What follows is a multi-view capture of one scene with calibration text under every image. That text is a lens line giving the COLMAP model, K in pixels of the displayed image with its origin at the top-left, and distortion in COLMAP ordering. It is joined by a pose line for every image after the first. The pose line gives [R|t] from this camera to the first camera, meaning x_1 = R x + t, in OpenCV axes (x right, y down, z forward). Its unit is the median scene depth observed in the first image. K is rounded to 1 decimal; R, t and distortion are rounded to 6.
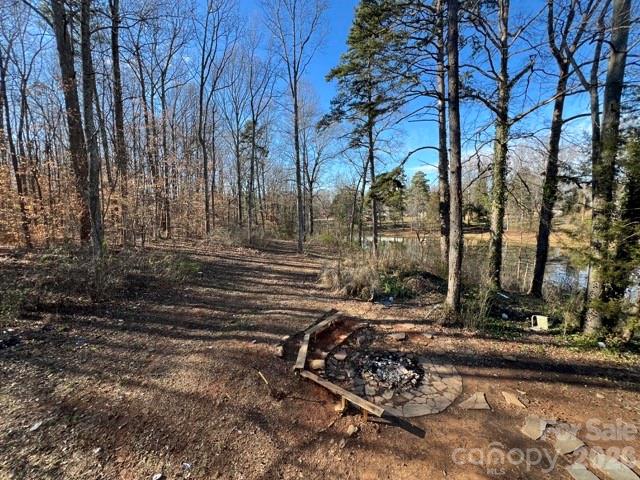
lens RADIAL K [[256.2, 0, 320.5], [0, 256.2, 237.3], [0, 0, 1]] dist [-0.000179, 0.000155]
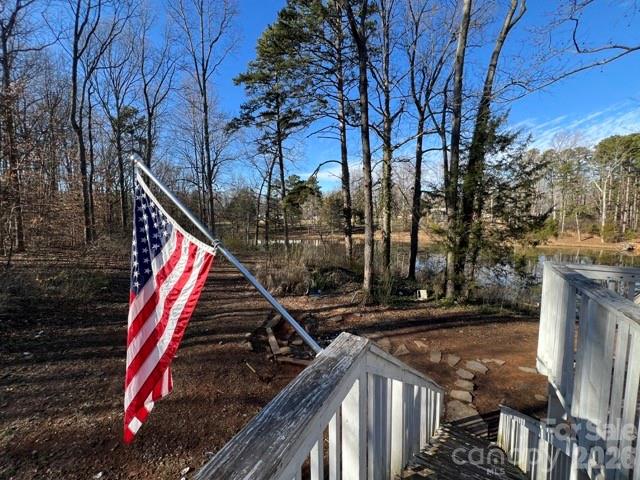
lens RADIAL K [[256.2, 0, 320.5], [0, 256.2, 237.3], [0, 0, 1]] dist [-0.000179, 0.000155]
pose [[0.916197, -0.031259, 0.399506, -0.176751], [0.036195, 0.999333, -0.004814, 0.001566], [-0.399089, 0.018871, 0.916718, -0.068703]]
